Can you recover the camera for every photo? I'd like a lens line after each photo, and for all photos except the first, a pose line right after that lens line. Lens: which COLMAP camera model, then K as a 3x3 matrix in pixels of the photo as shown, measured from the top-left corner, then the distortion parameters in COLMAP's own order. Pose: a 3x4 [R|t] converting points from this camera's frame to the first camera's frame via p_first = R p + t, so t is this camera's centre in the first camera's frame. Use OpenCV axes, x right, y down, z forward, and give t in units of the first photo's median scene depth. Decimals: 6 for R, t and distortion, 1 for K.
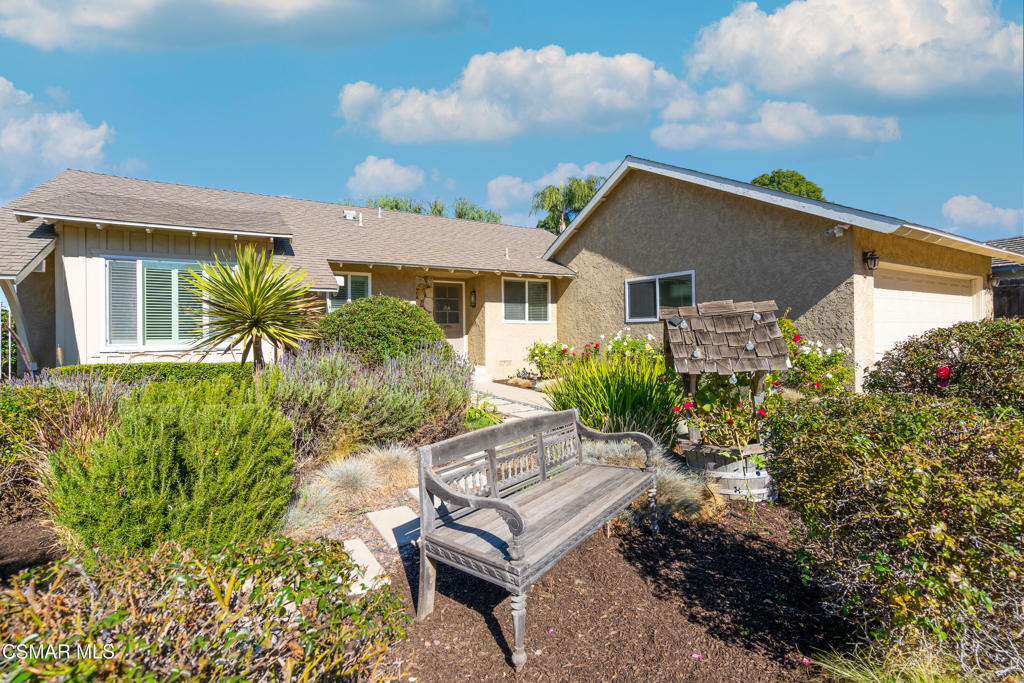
lens RADIAL K [[467.9, 0, 515.5], [0, 467.9, 334.3], [0, 0, 1]] dist [0.000392, 0.000092]
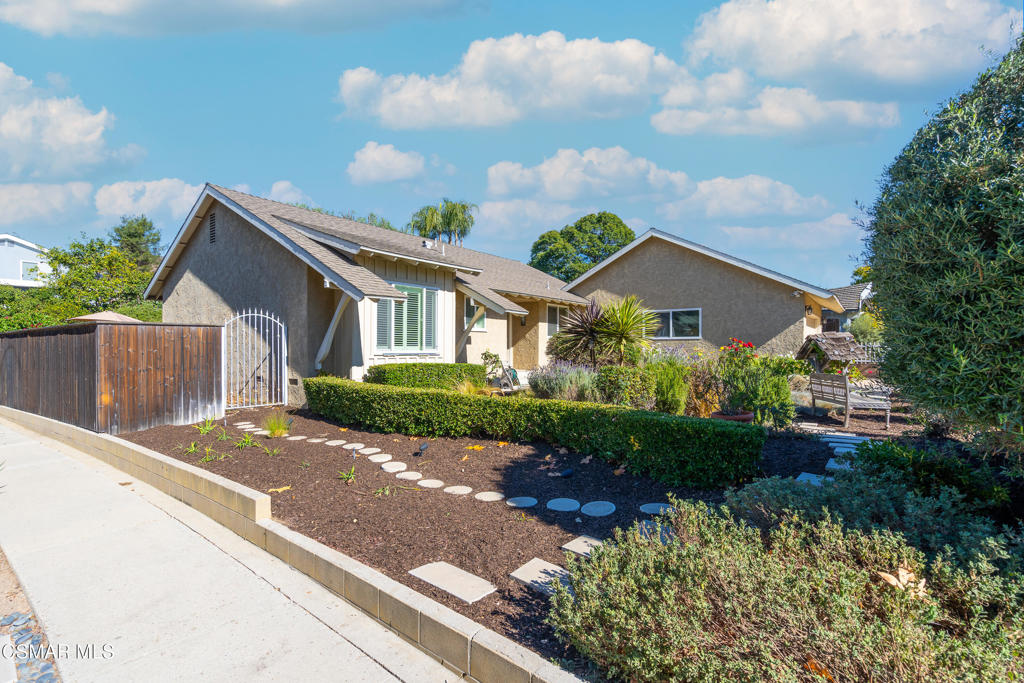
lens RADIAL K [[486.7, 0, 491.5], [0, 486.7, 352.5], [0, 0, 1]] dist [0.001460, 0.000190]
pose [[0.932329, 0.008251, 0.361516, -0.847223], [-0.009801, 0.999949, 0.002454, 0.017834], [-0.361477, -0.005831, 0.932363, -0.284884]]
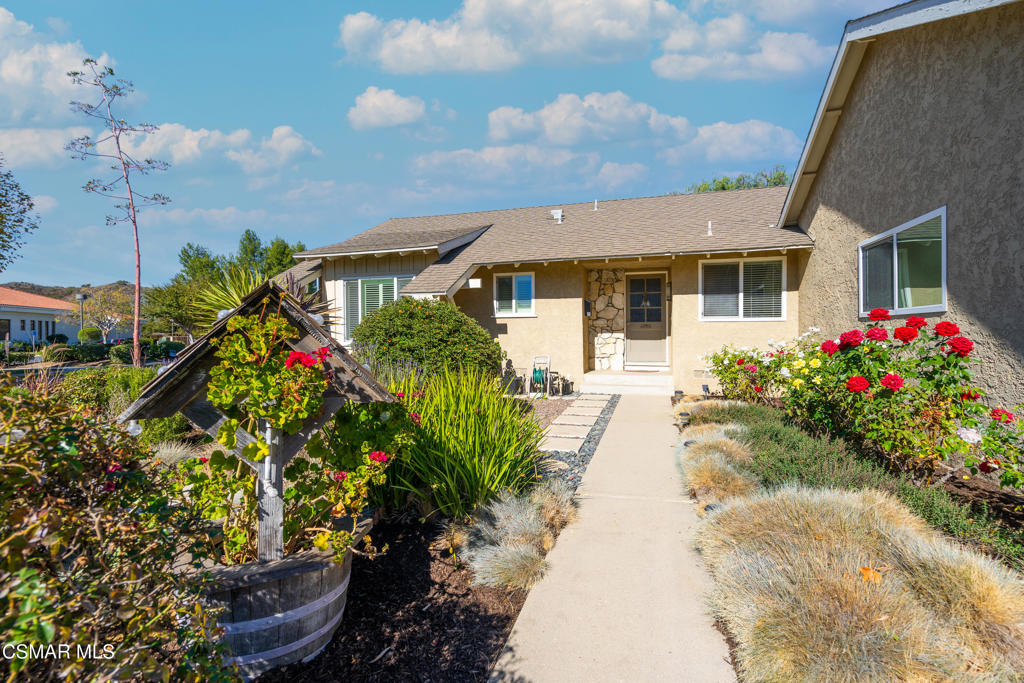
lens RADIAL K [[467.9, 0, 515.5], [0, 467.9, 334.3], [0, 0, 1]] dist [0.000392, 0.000092]
pose [[0.676132, 0.008400, -0.736732, 0.413957], [-0.004104, 0.999962, 0.007635, -0.009630], [0.736769, -0.002139, 0.676141, 0.342182]]
